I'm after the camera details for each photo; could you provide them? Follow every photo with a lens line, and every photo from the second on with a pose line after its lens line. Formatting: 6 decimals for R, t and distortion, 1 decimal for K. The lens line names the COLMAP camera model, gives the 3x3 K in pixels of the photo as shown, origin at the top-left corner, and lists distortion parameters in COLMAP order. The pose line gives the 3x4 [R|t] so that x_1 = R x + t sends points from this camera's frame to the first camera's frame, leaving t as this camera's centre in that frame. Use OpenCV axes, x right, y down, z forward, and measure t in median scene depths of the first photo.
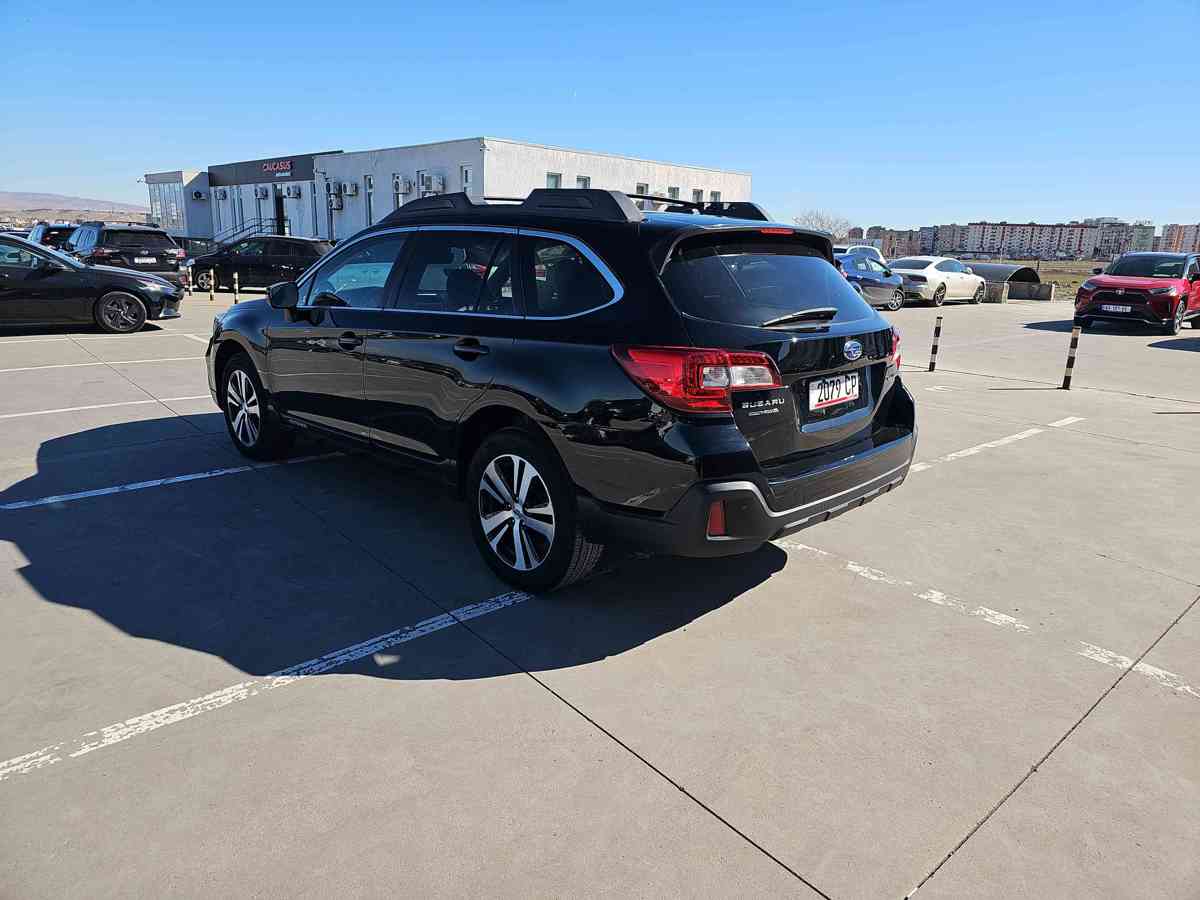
lens RADIAL K [[780.7, 0, 603.1], [0, 780.7, 447.0], [0, 0, 1]] dist [0.079750, -0.078356]
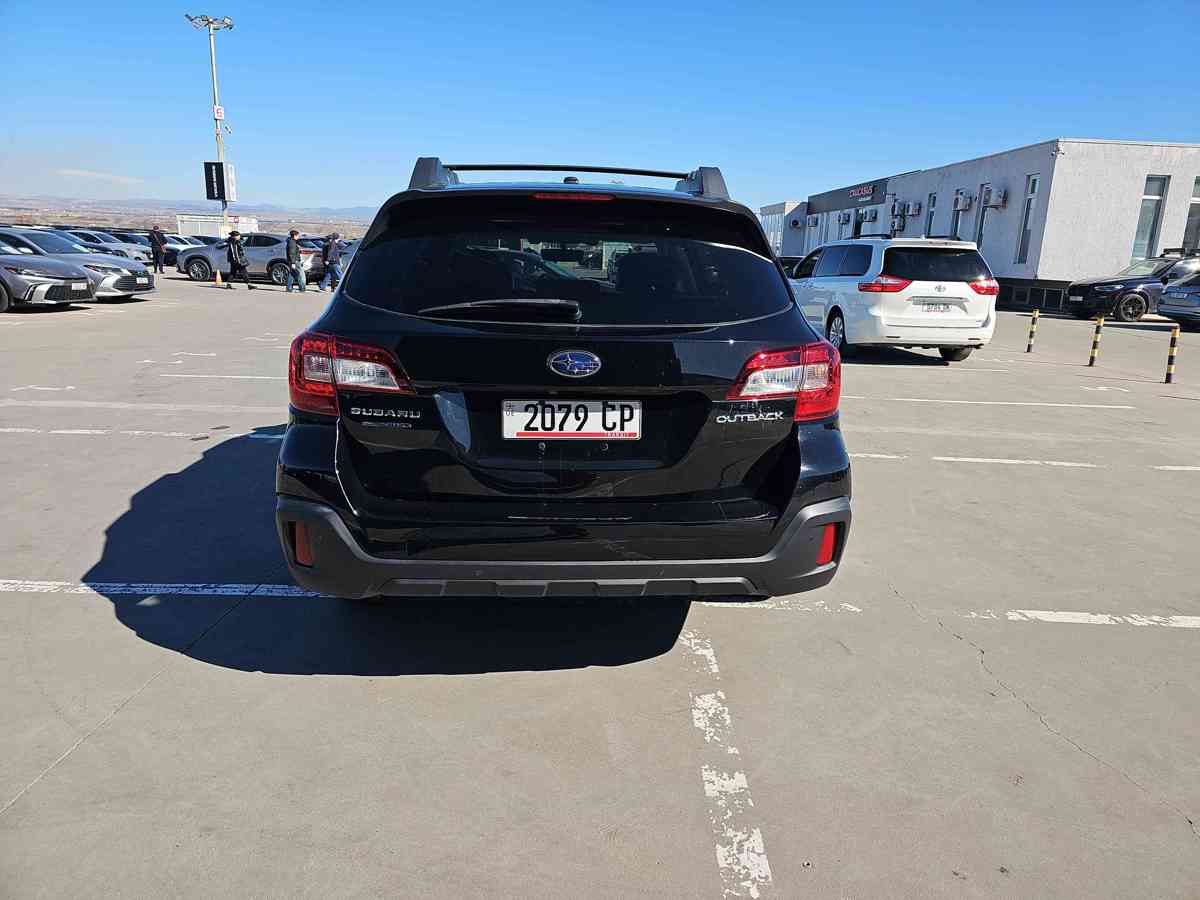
lens RADIAL K [[780.7, 0, 603.1], [0, 780.7, 447.0], [0, 0, 1]] dist [0.079750, -0.078356]
pose [[0.744260, 0.155811, -0.649462, 0.744121], [-0.175488, 0.983862, 0.034933, -0.074663], [0.644423, 0.087974, 0.759591, 0.478787]]
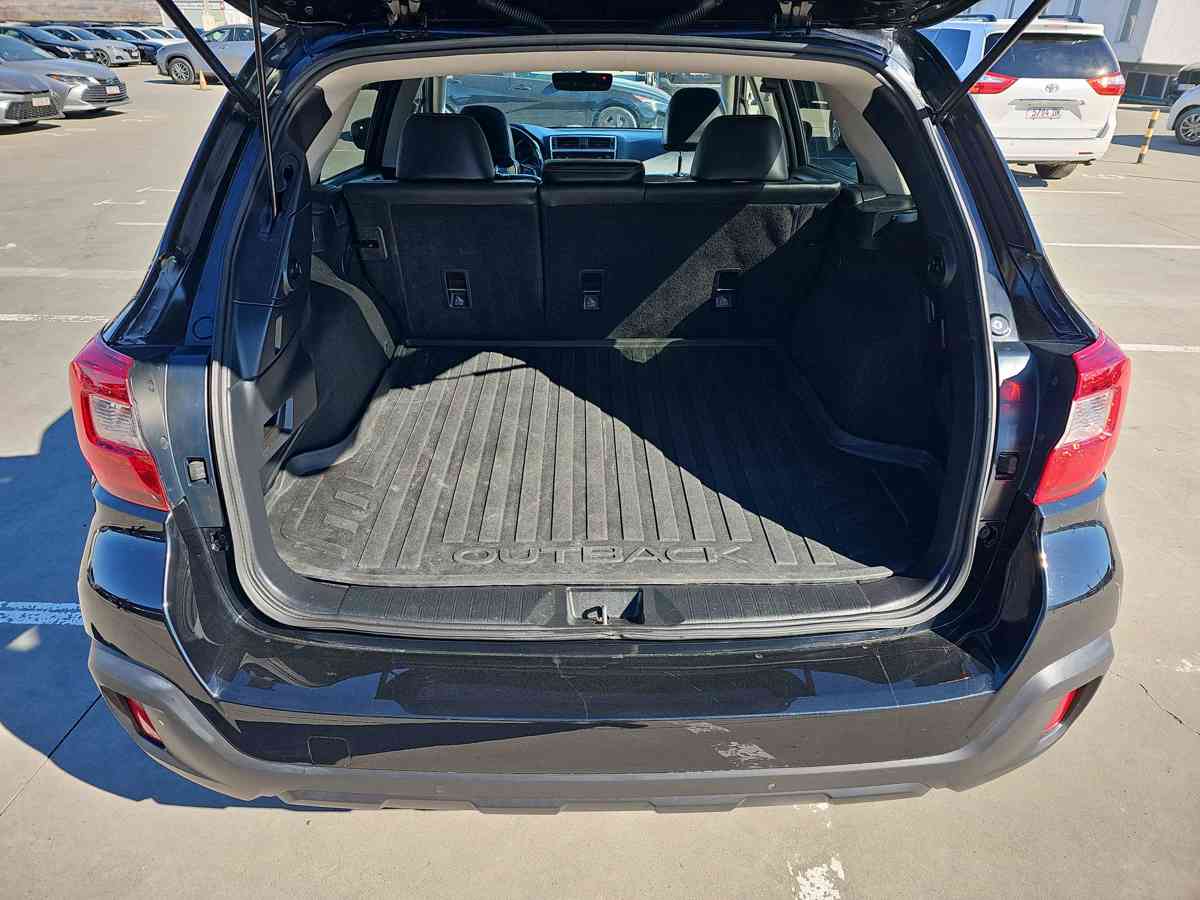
lens RADIAL K [[792.1, 0, 587.6], [0, 792.1, 444.6], [0, 0, 1]] dist [-0.000738, -0.002844]
pose [[0.715127, 0.305154, -0.628868, 0.488019], [-0.160924, 0.947382, 0.276714, -0.196192], [0.680219, -0.096685, 0.726605, 0.714173]]
